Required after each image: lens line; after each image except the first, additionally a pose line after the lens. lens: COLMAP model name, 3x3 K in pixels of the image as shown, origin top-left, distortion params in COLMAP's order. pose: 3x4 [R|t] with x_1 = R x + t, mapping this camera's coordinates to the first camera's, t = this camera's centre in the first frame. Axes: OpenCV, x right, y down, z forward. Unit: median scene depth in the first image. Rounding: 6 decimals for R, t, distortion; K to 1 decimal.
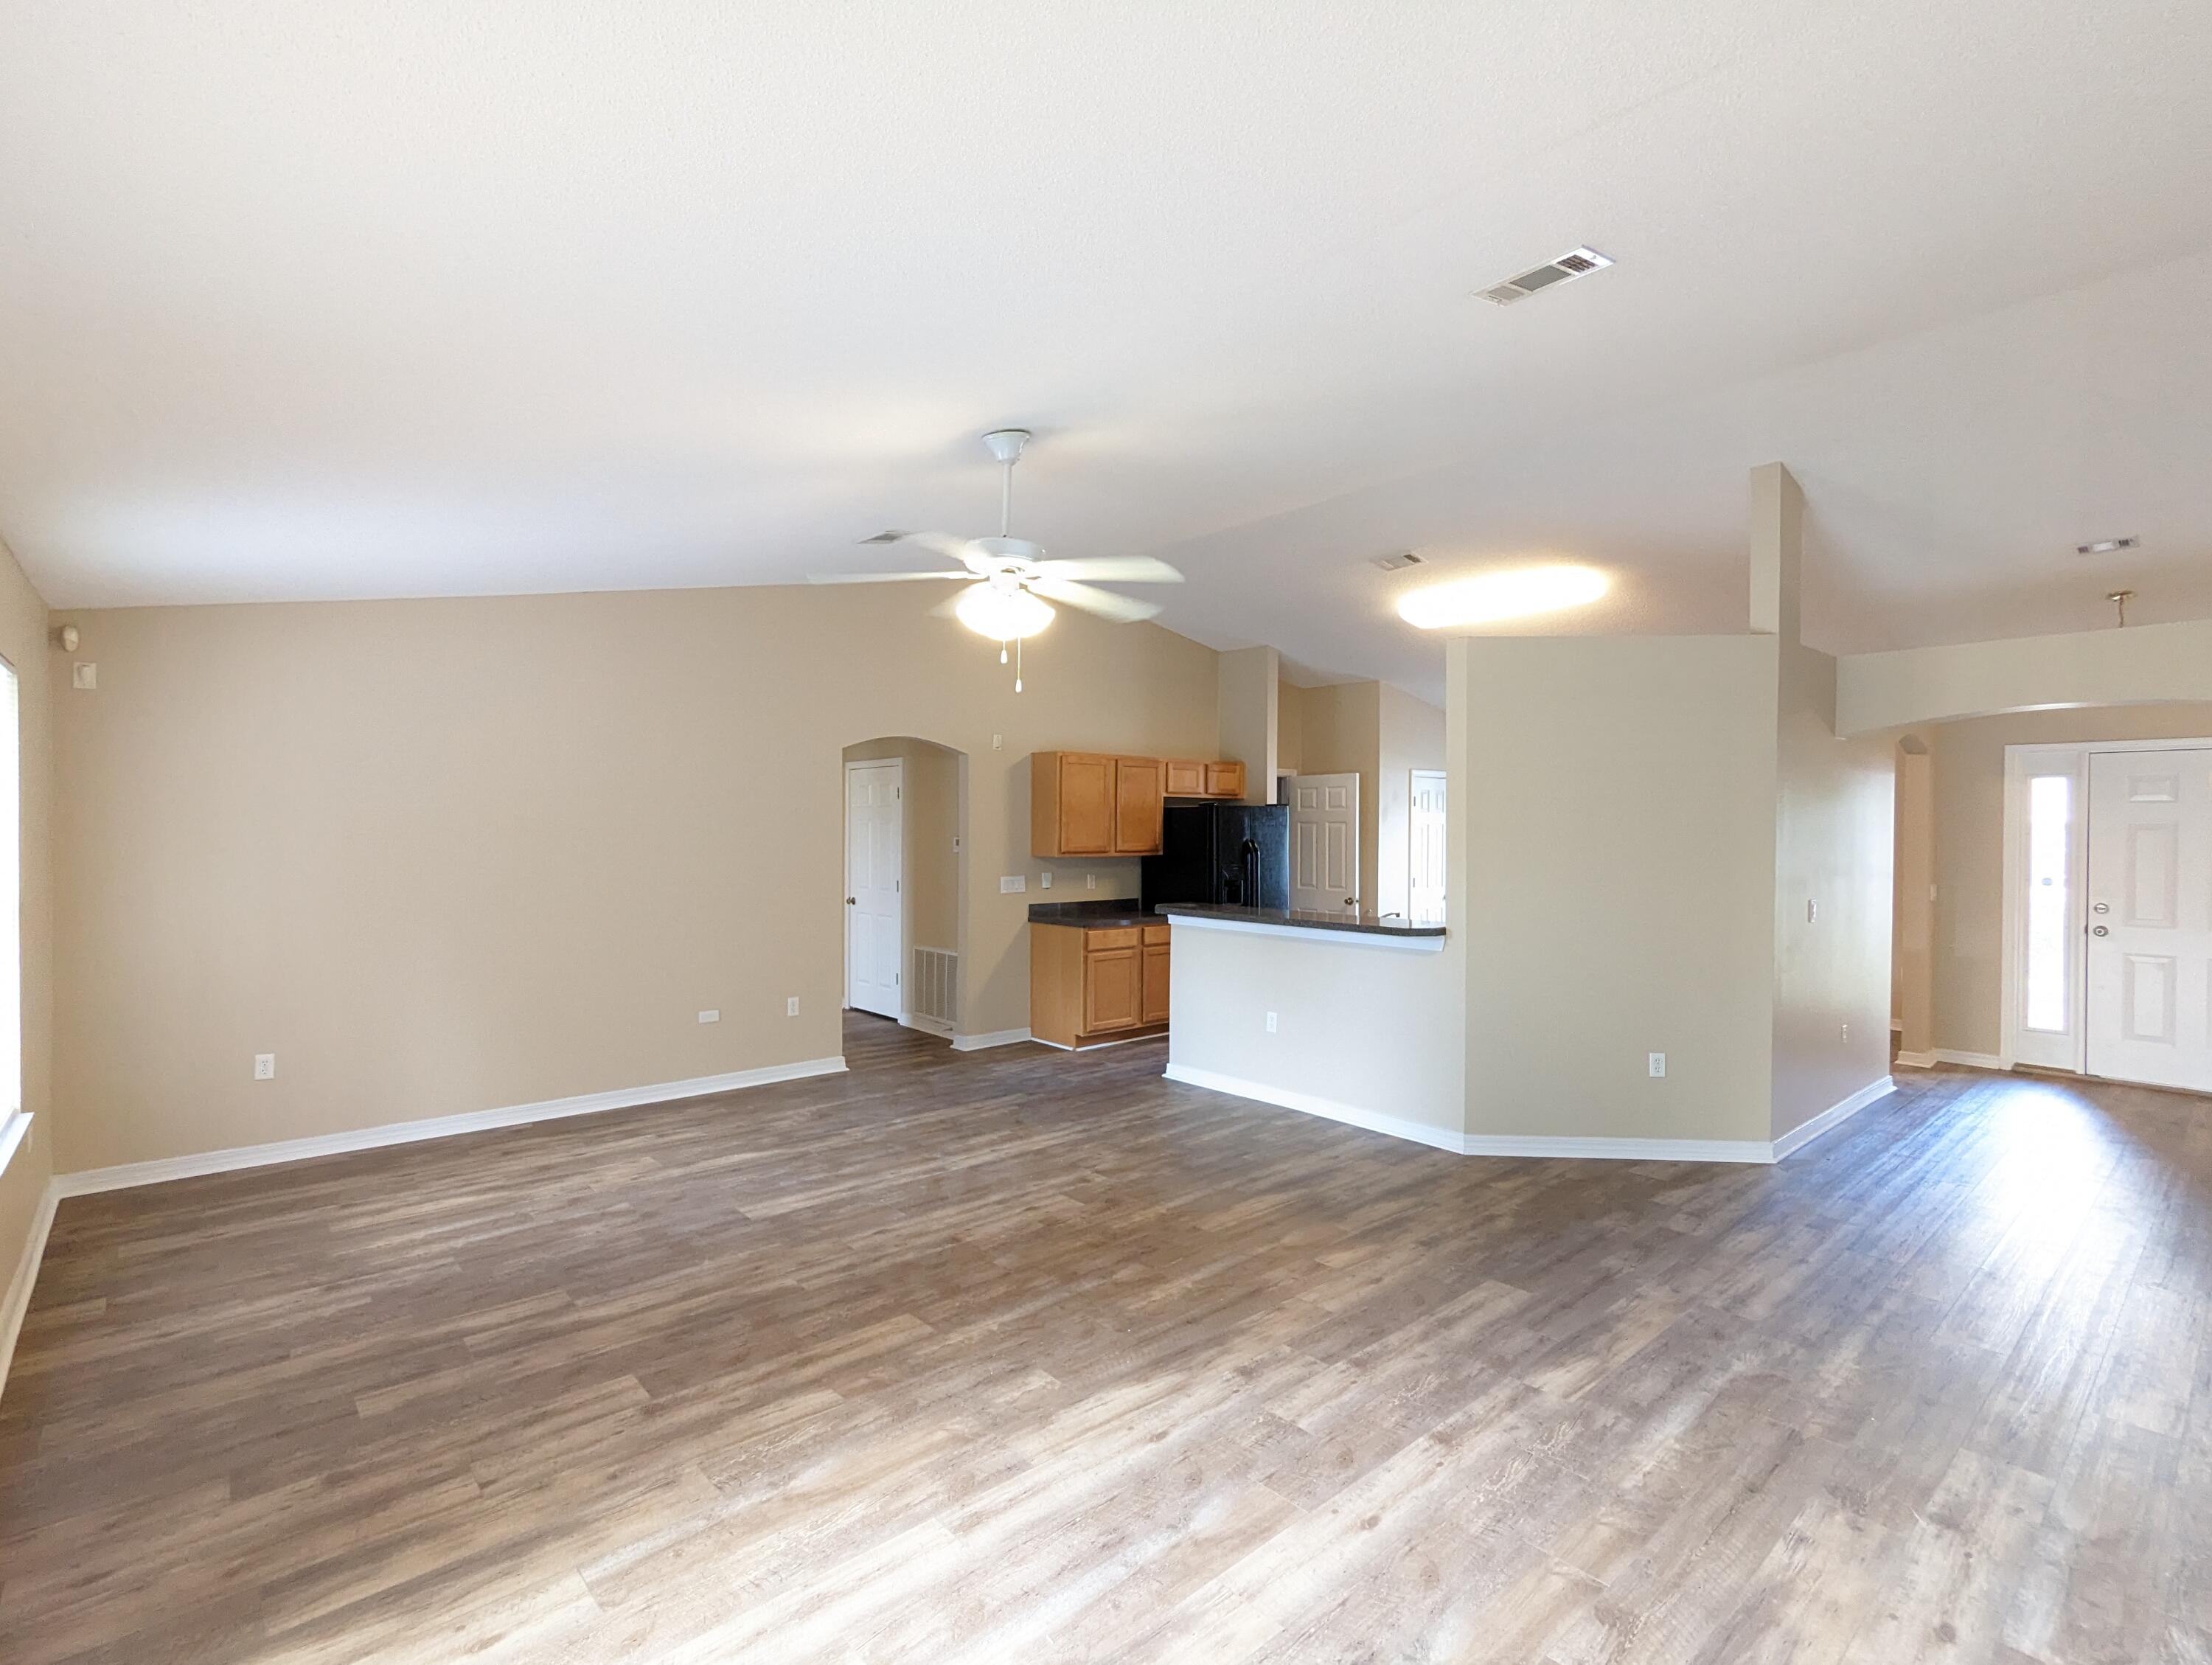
lens RADIAL K [[1048.3, 0, 1103.9], [0, 1048.3, 841.3], [0, 0, 1]] dist [0.002327, 0.000449]
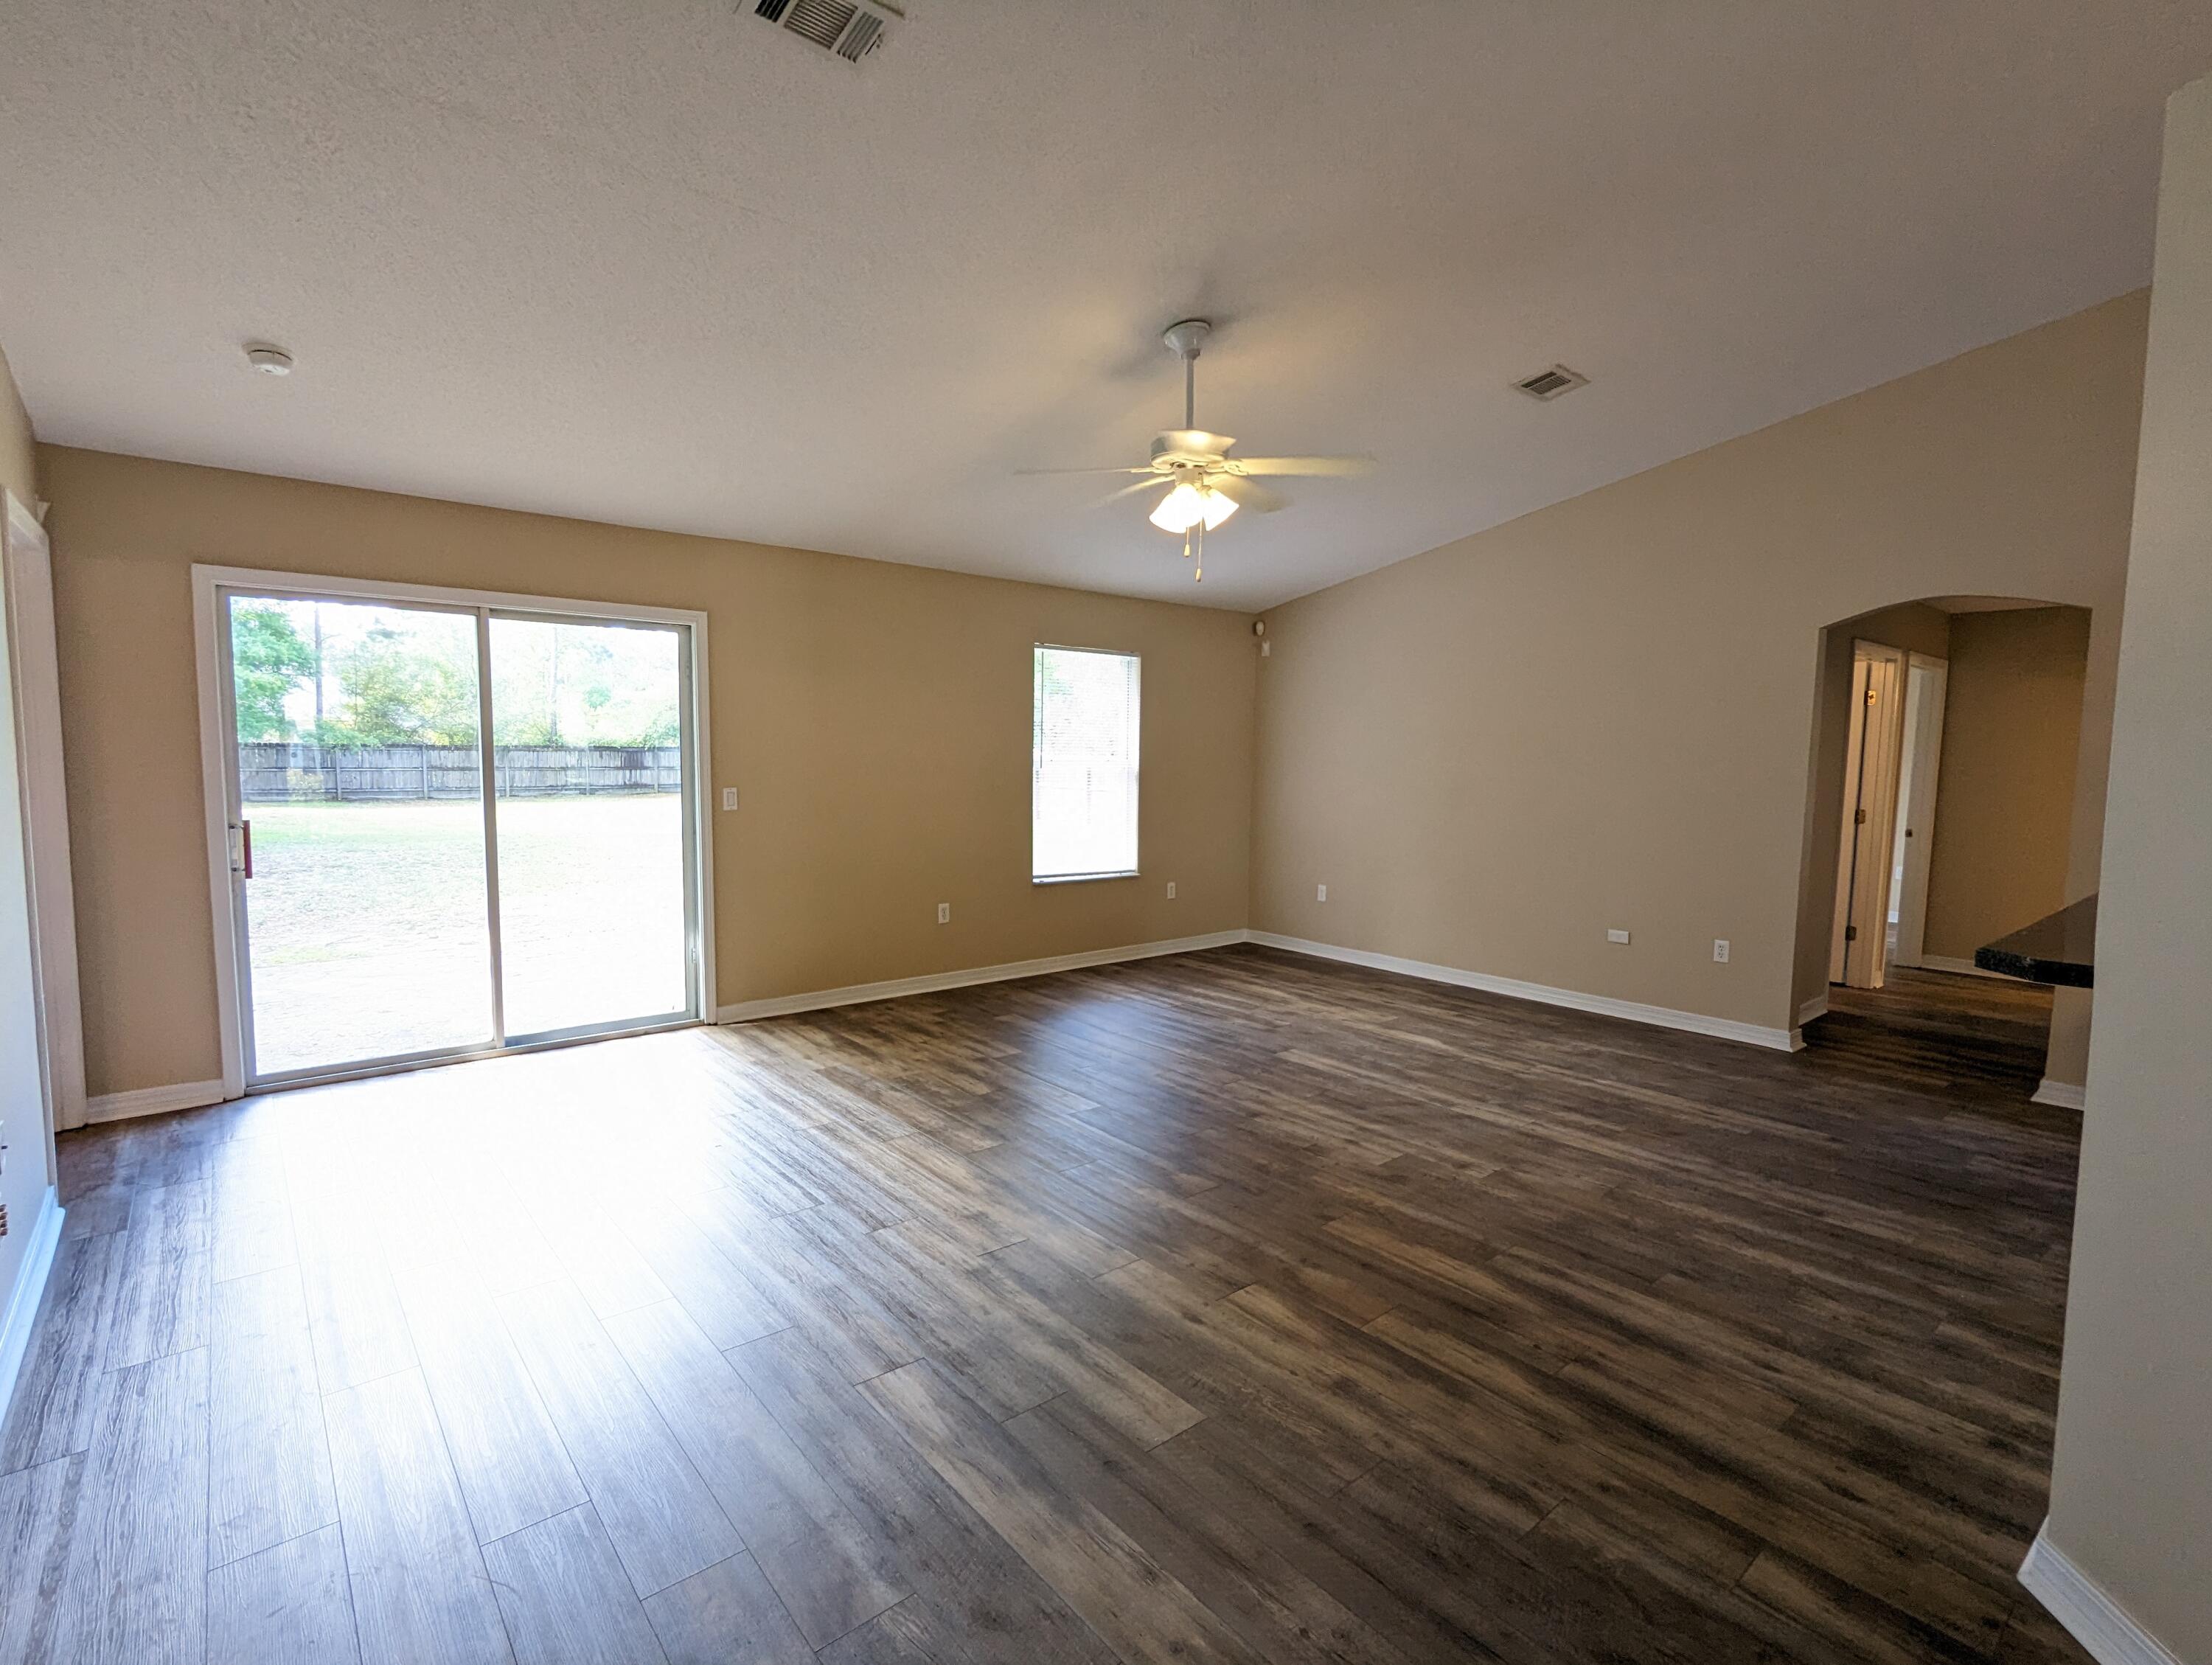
lens RADIAL K [[1048.3, 0, 1103.9], [0, 1048.3, 841.3], [0, 0, 1]] dist [0.002327, 0.000449]
pose [[-0.021321, 0.082730, -0.996344, 0.860428], [-0.027446, 0.996146, 0.083301, 0.024201], [0.999396, 0.029122, -0.018968, 0.840599]]
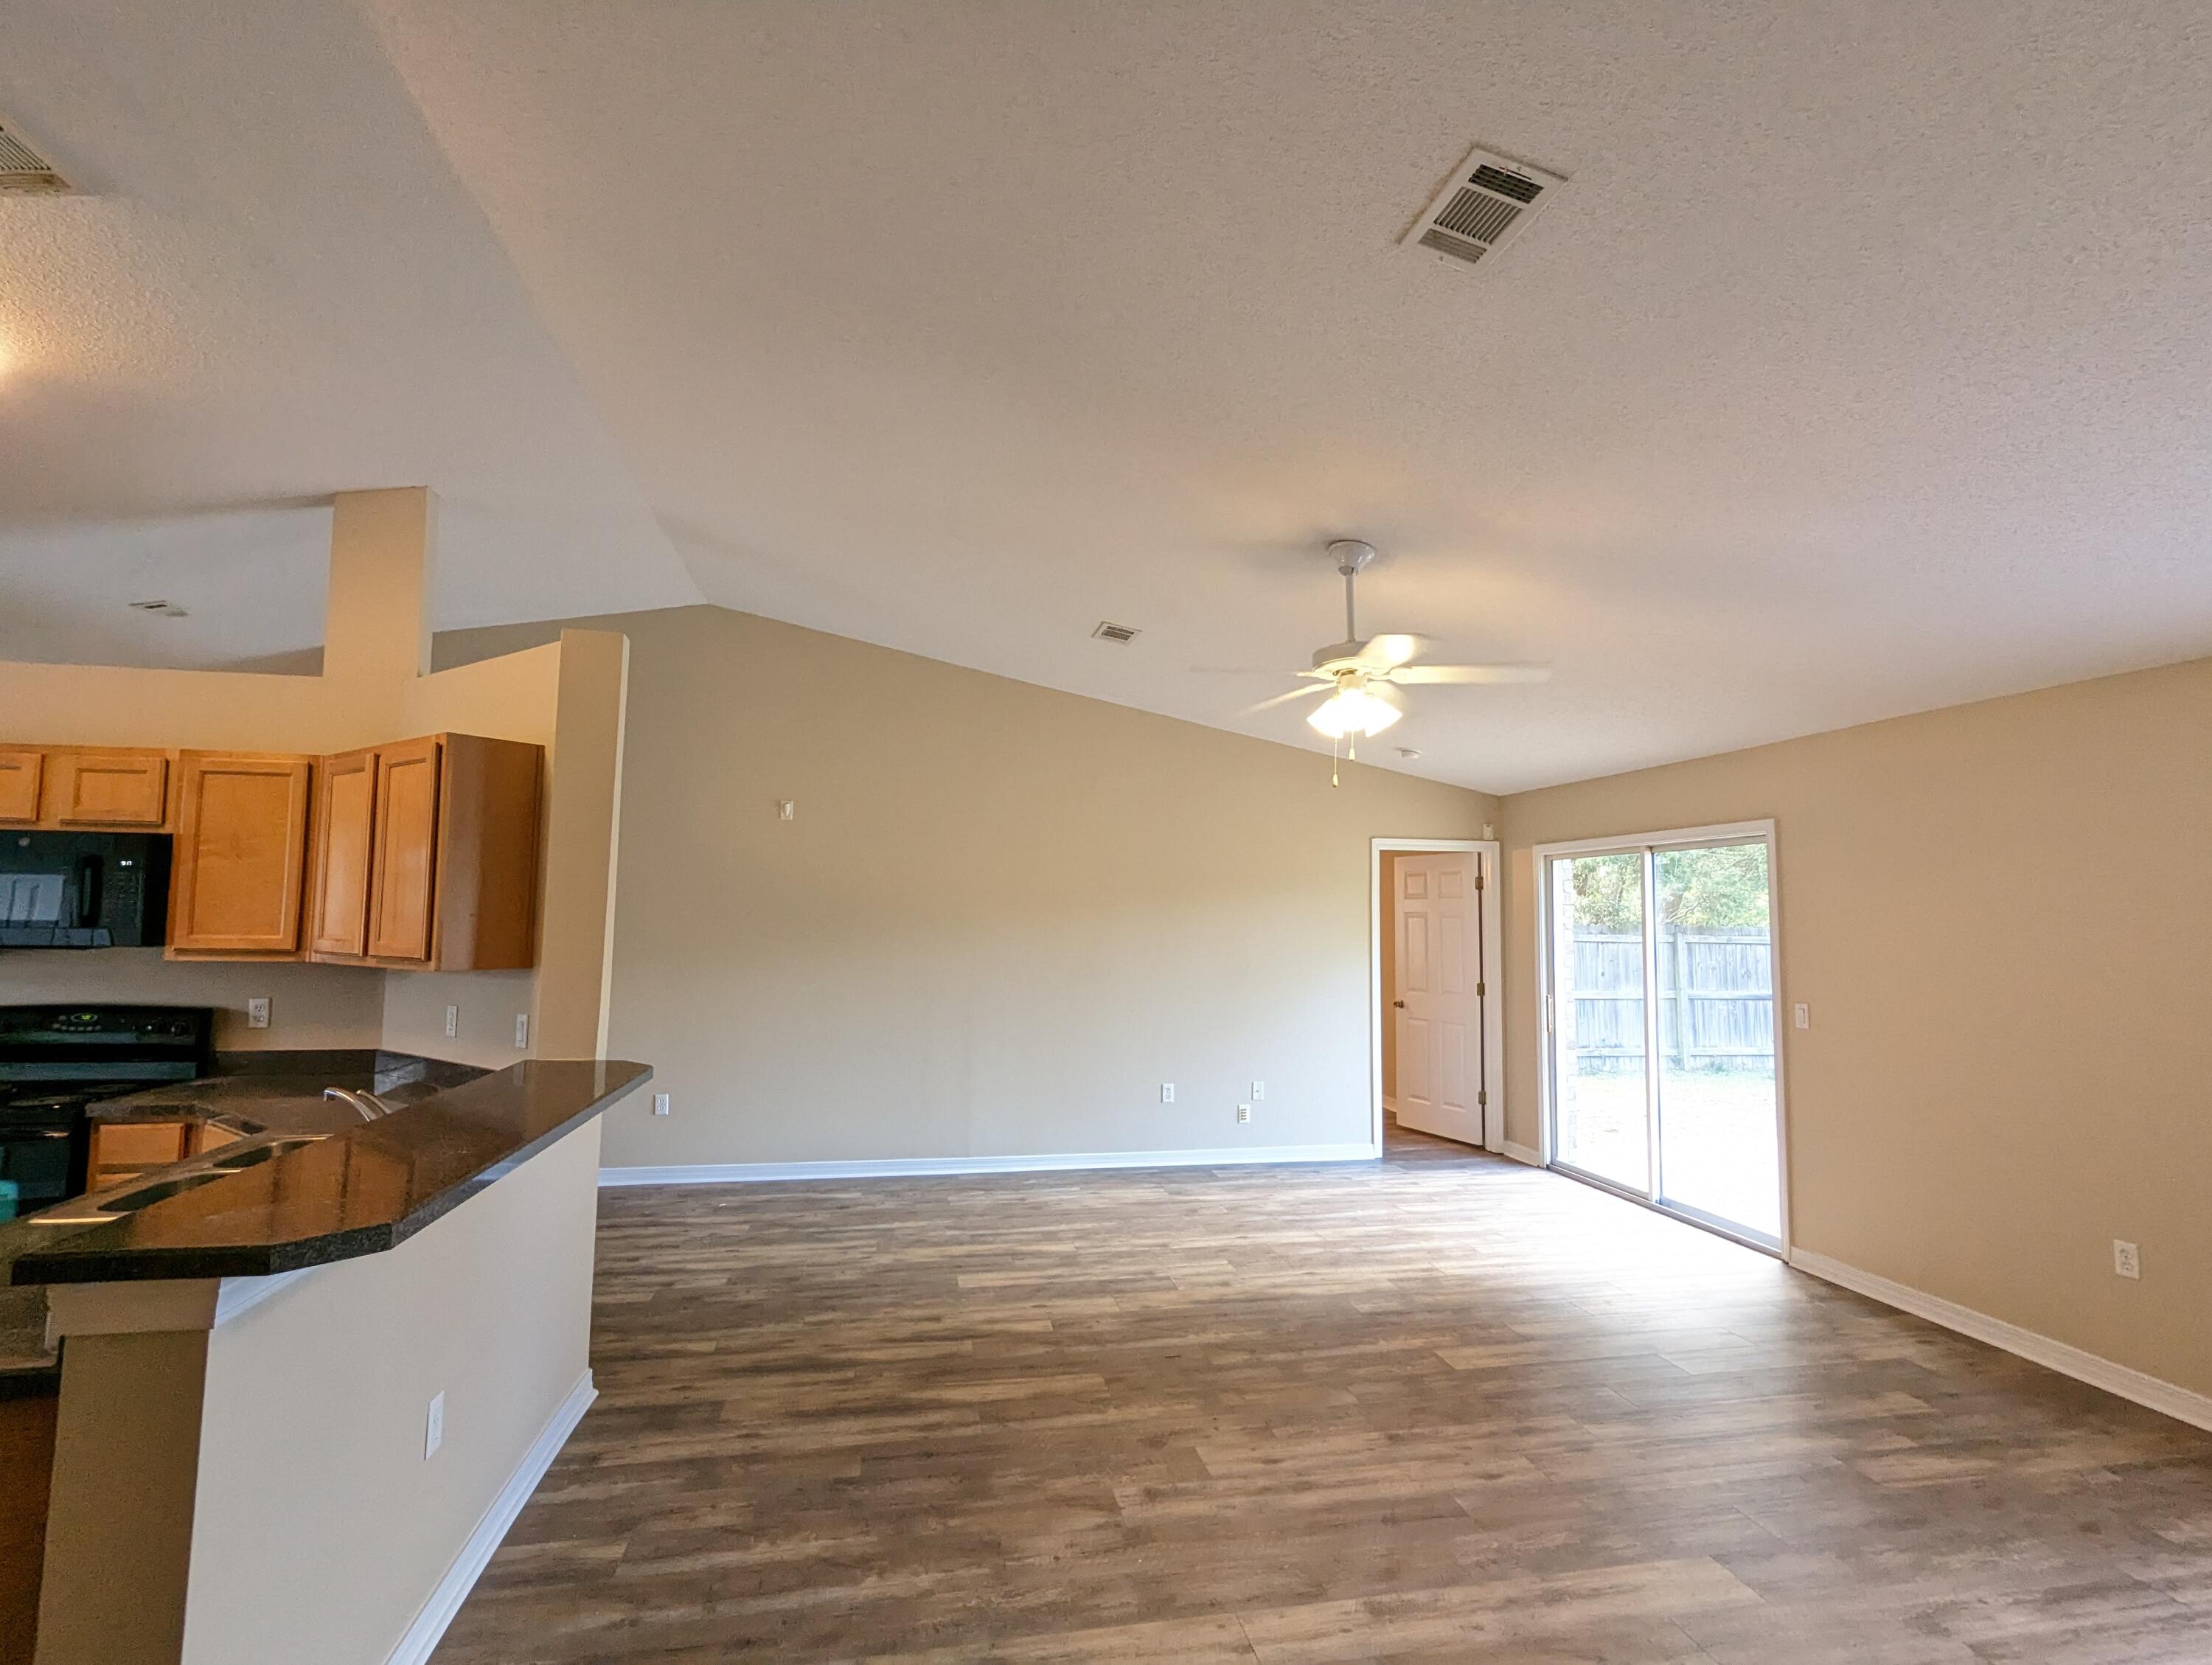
lens RADIAL K [[1048.3, 0, 1103.9], [0, 1048.3, 841.3], [0, 0, 1]] dist [0.002327, 0.000449]
pose [[-0.865809, 0.022269, 0.499879, -0.352721], [-0.010487, 0.997982, -0.062623, -0.021503], [-0.500265, -0.059462, -0.863828, 1.784140]]
